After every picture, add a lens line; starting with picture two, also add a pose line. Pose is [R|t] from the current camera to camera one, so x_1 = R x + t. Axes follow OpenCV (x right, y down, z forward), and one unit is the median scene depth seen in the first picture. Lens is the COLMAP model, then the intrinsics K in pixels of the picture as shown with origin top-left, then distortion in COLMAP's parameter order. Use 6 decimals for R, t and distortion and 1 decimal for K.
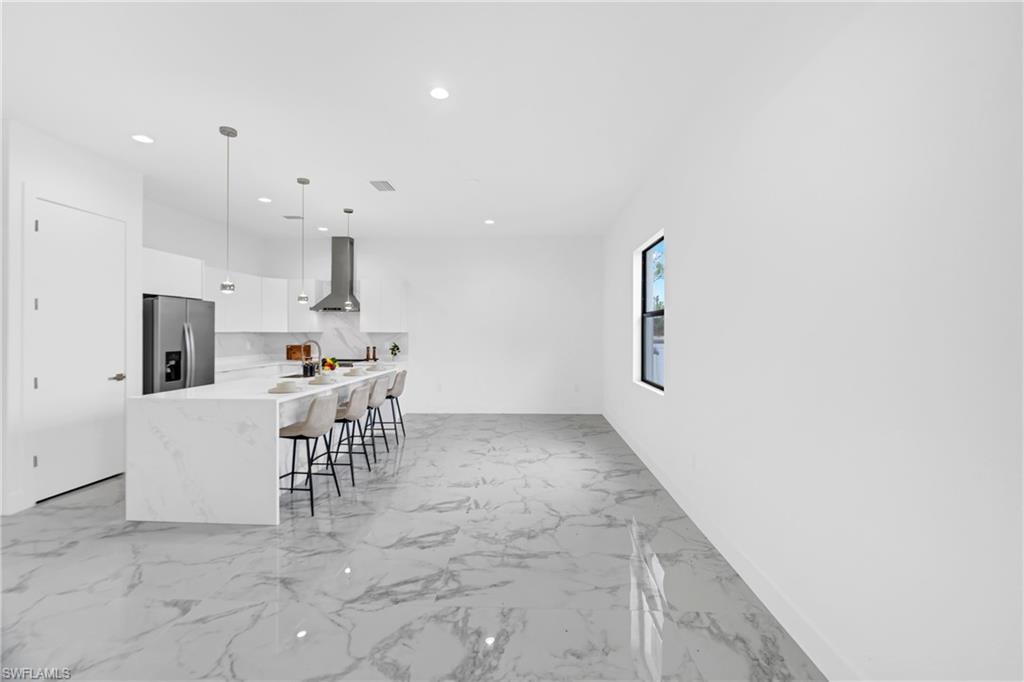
lens RADIAL K [[457.6, 0, 515.9], [0, 457.6, 330.9], [0, 0, 1]] dist [-0.007524, 0.000036]
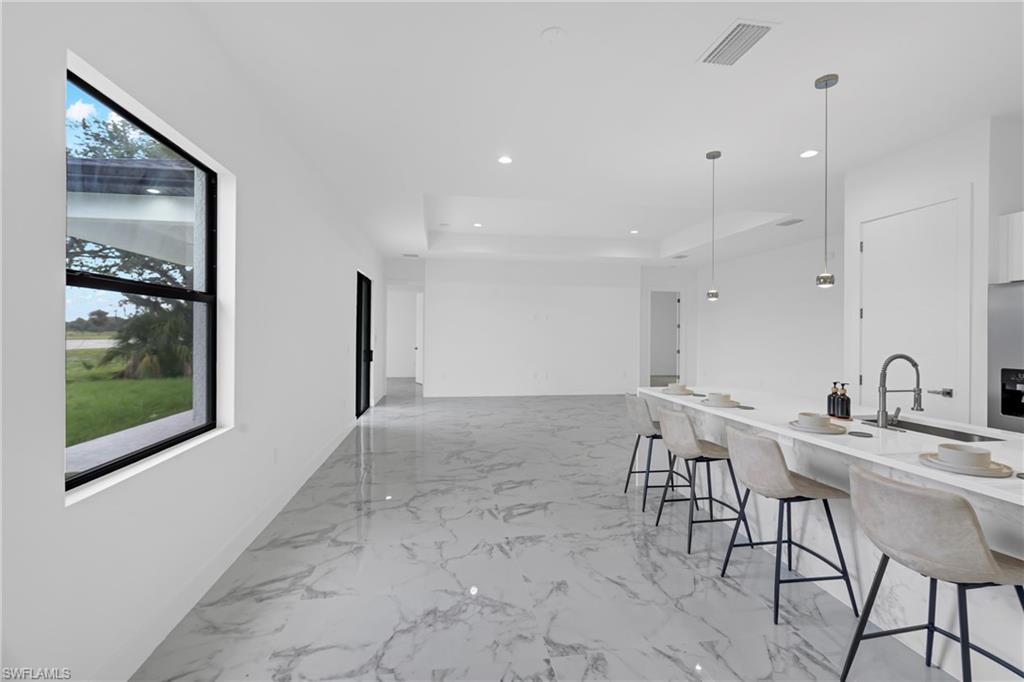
lens RADIAL K [[457.6, 0, 524.2], [0, 457.6, 310.9], [0, 0, 1]] dist [-0.007524, 0.000036]
pose [[-0.977134, -0.021885, -0.211496, 0.030588], [-0.010012, 0.998321, -0.057046, 0.003876], [0.212390, -0.053624, -0.975713, 0.986510]]
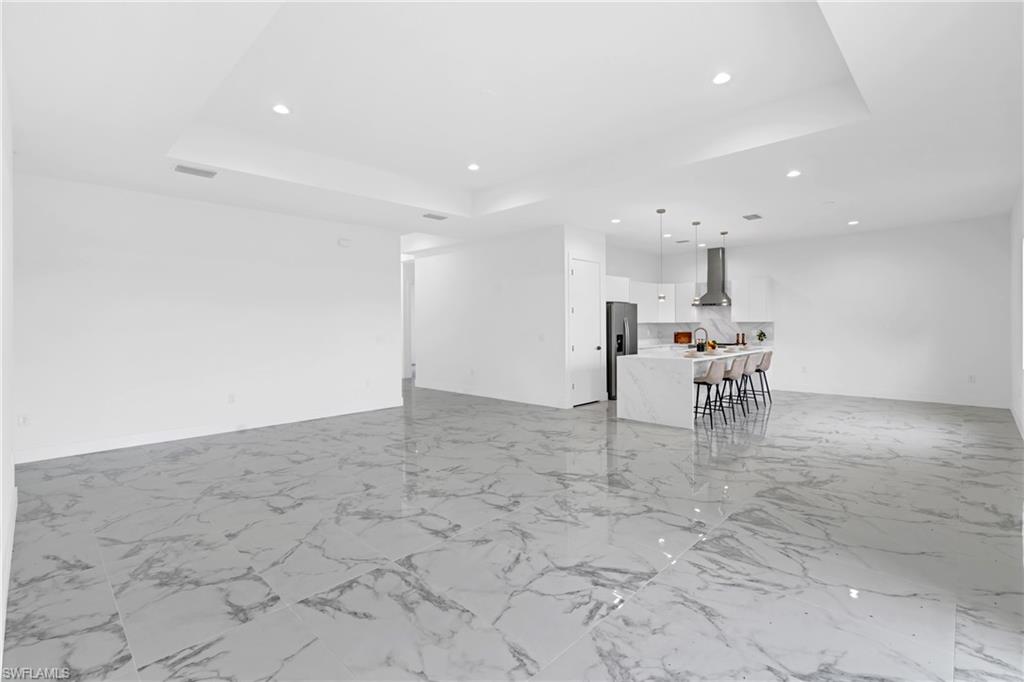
lens RADIAL K [[474.4, 0, 513.5], [0, 474.4, 326.9], [0, 0, 1]] dist [-0.004103, 0.000186]
pose [[0.739311, -0.007428, -0.673323, 0.150425], [0.014711, 0.999879, 0.005122, 0.001598], [0.673203, -0.013692, 0.739331, -0.587226]]
